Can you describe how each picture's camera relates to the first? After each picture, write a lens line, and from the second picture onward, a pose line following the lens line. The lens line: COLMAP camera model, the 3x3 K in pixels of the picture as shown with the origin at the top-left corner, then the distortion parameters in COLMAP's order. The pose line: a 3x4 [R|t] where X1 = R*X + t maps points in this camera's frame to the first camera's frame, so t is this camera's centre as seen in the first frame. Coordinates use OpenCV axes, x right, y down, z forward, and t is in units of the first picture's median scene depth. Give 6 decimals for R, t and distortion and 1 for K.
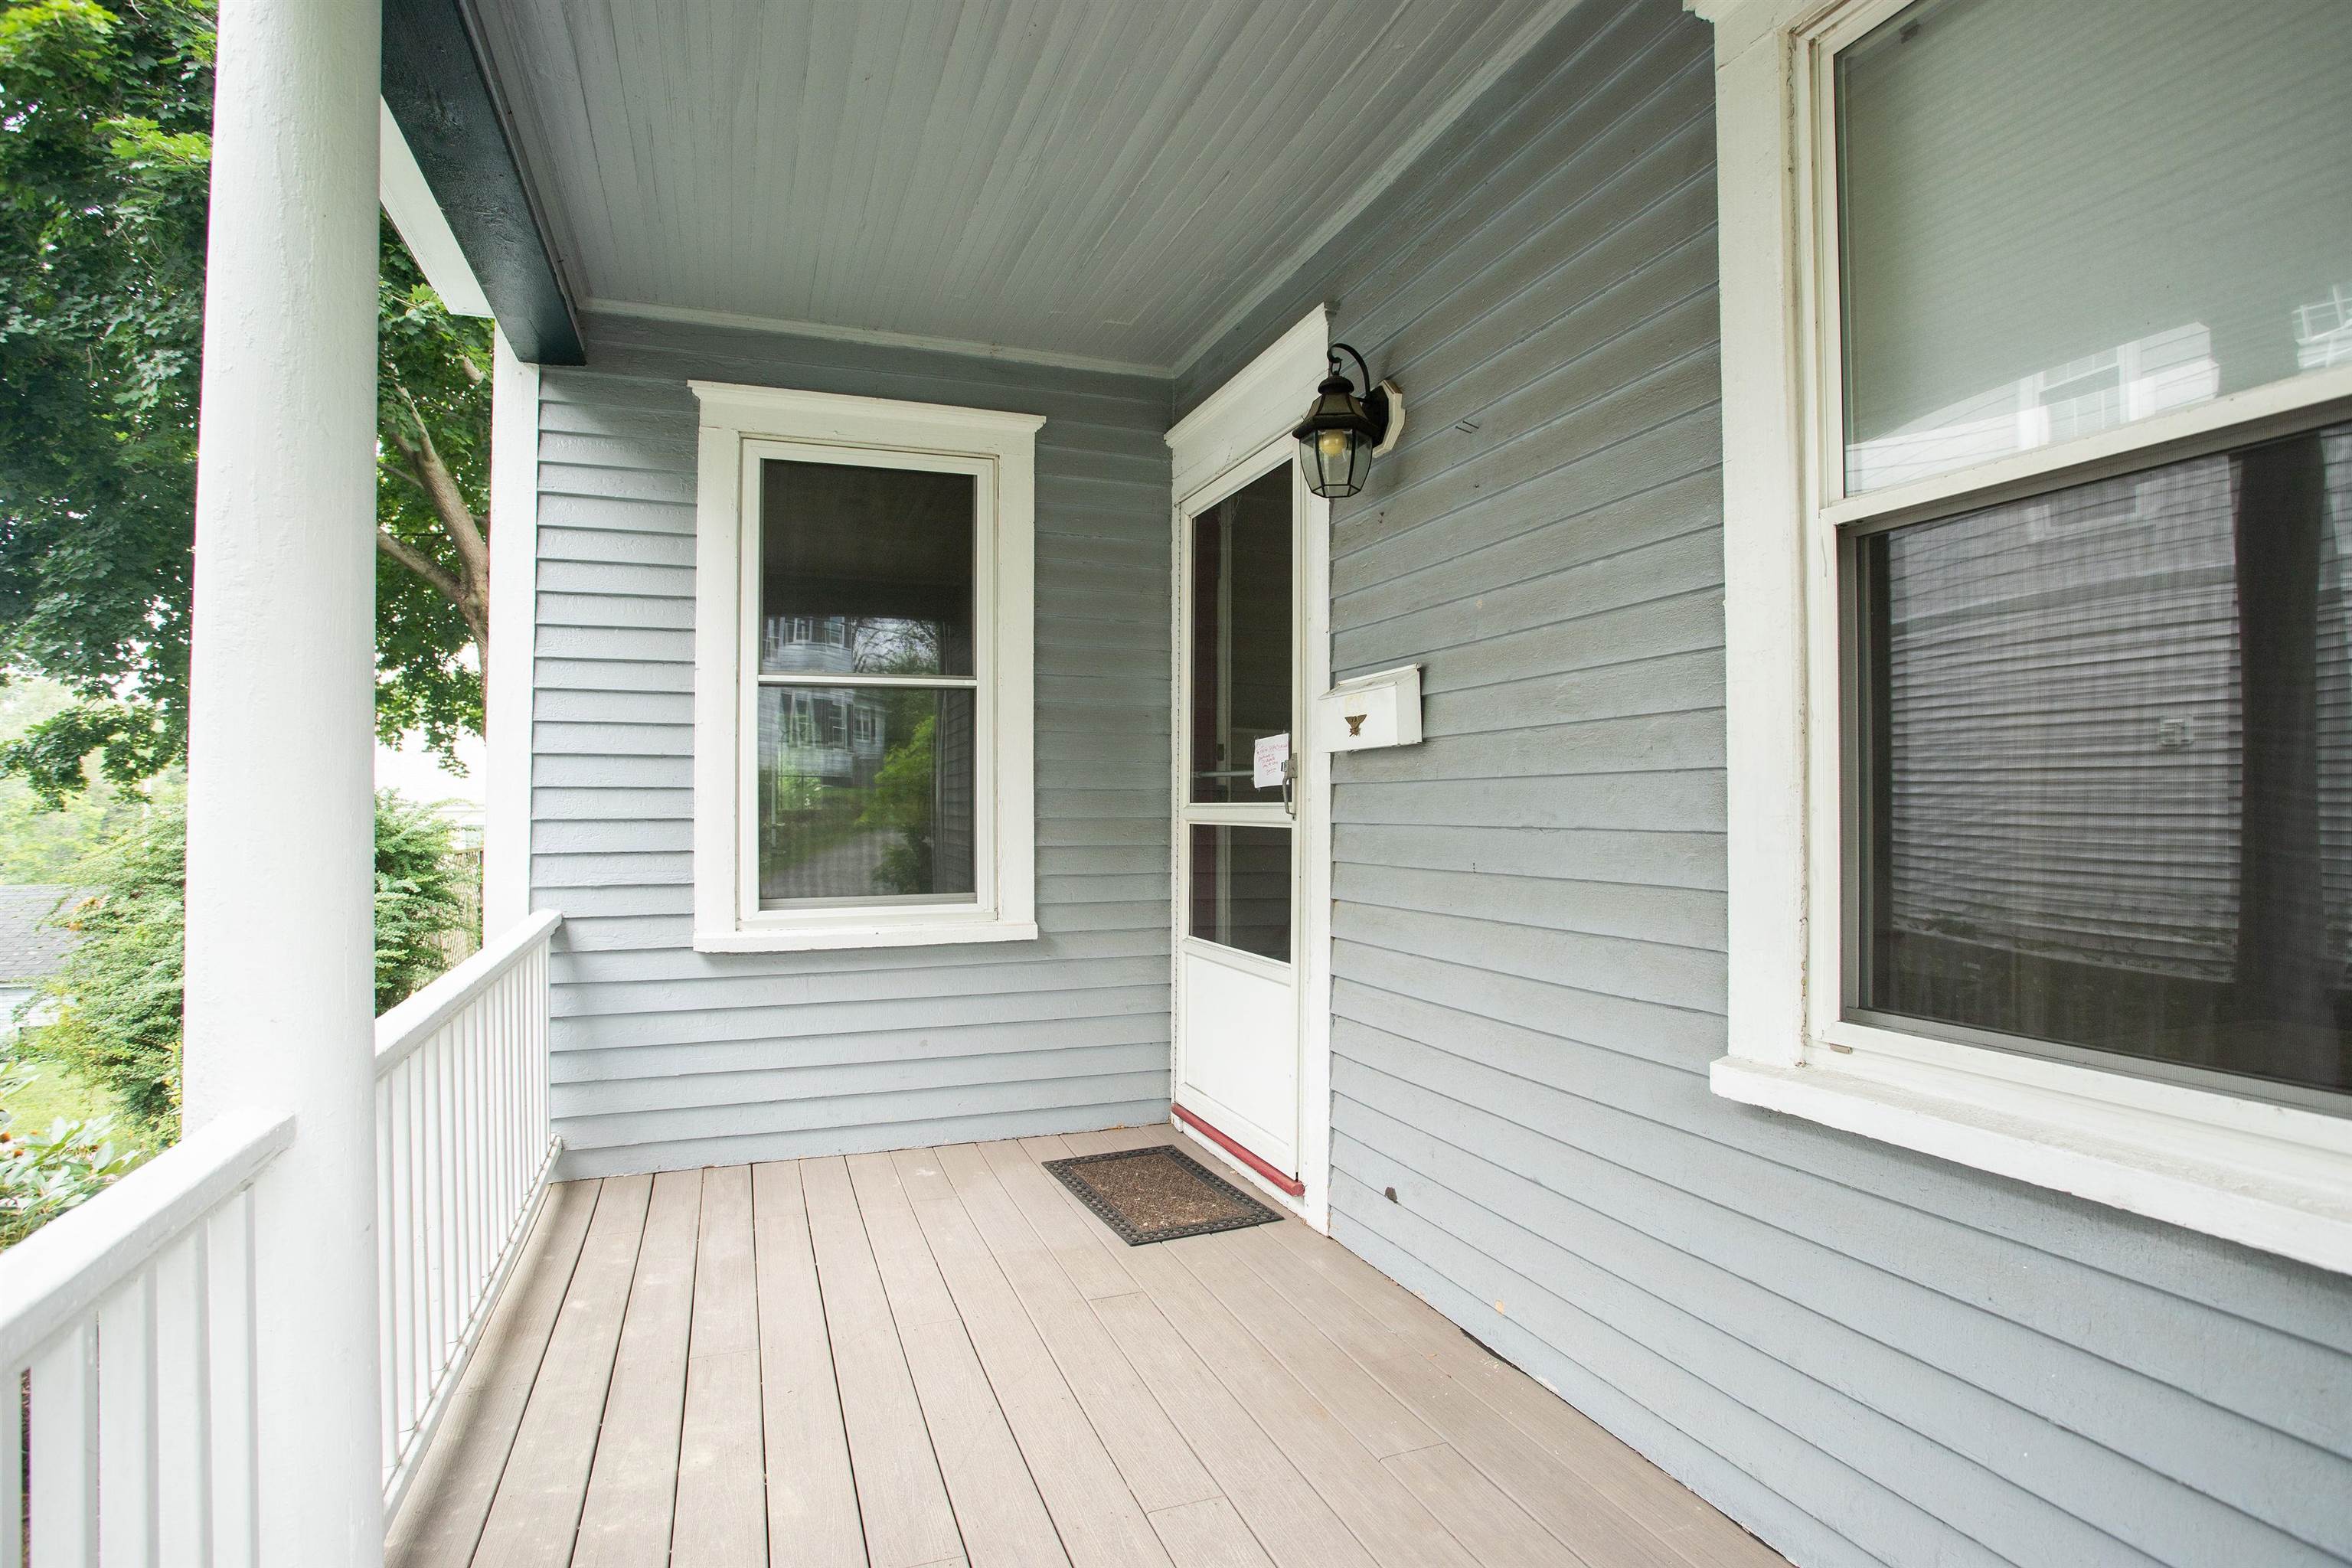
lens RADIAL K [[1147.8, 0, 1176.0], [0, 1147.8, 784.0], [0, 0, 1]] dist [-0.057236, -0.000117]
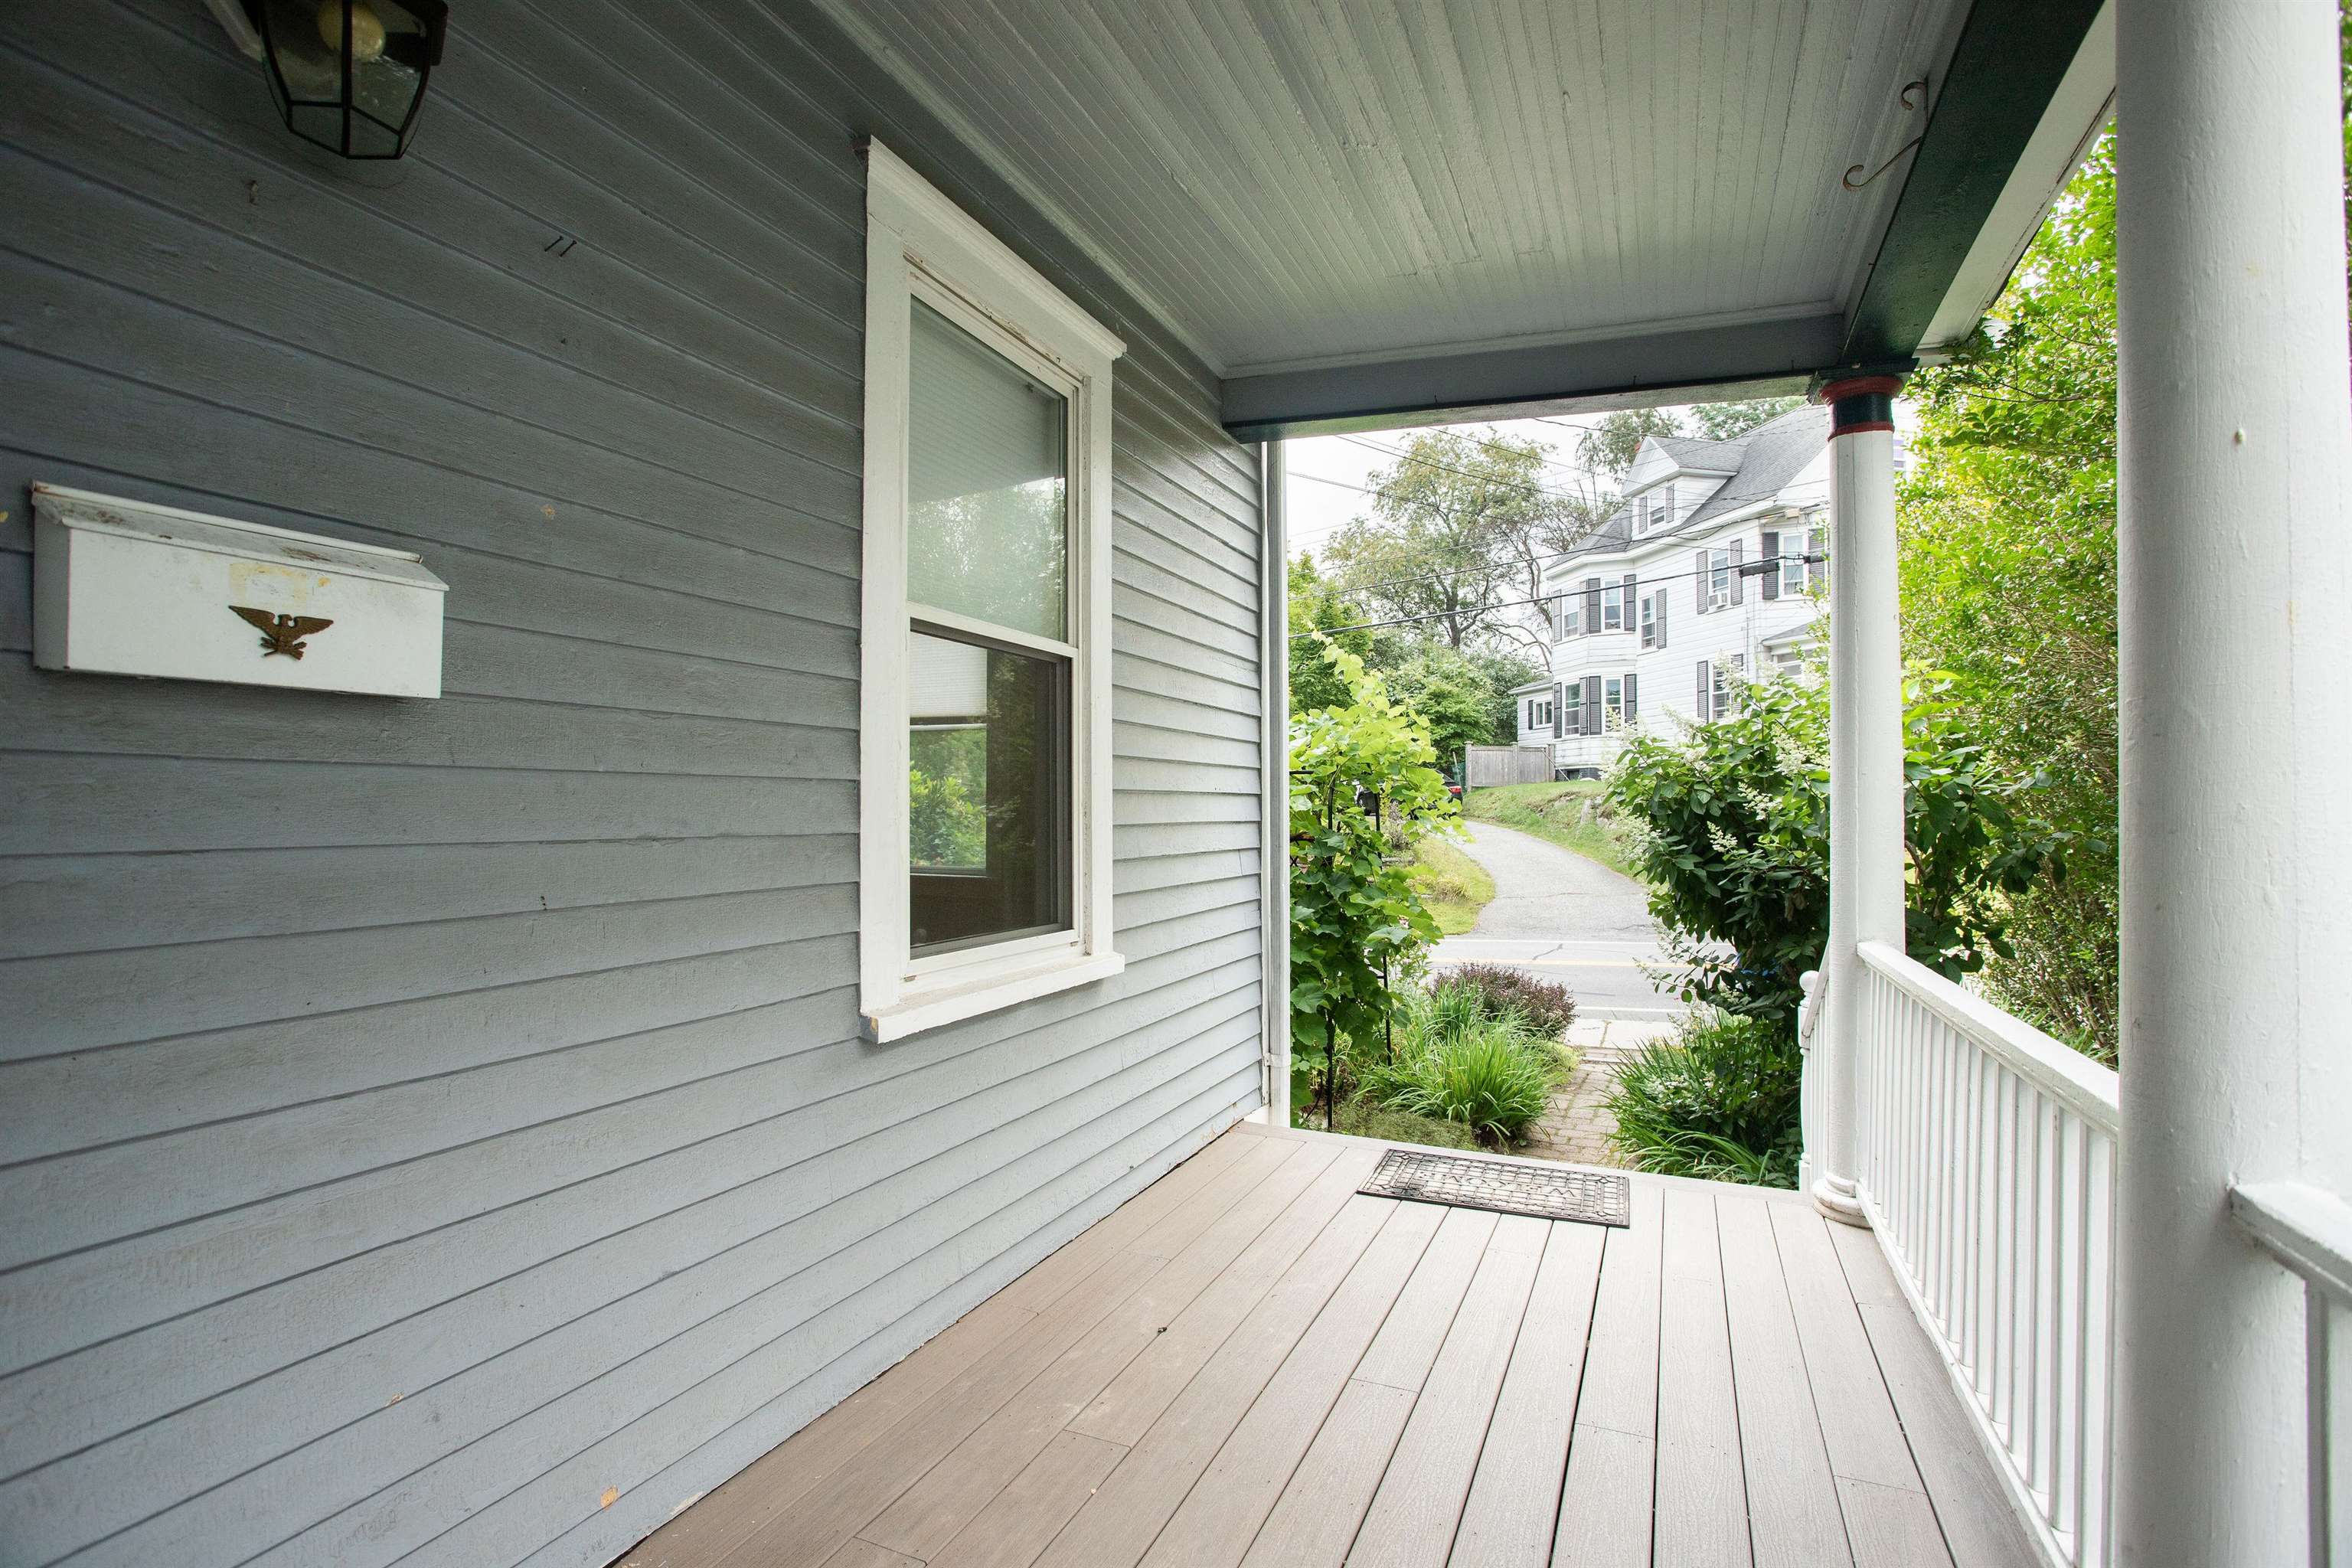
lens RADIAL K [[1147.8, 0, 1176.0], [0, 1147.8, 784.0], [0, 0, 1]] dist [-0.057236, -0.000117]
pose [[-0.714081, 0.017807, 0.699837, -0.507700], [-0.012040, 0.999216, -0.037709, 0.026100], [-0.699960, -0.035353, -0.713307, 1.332973]]
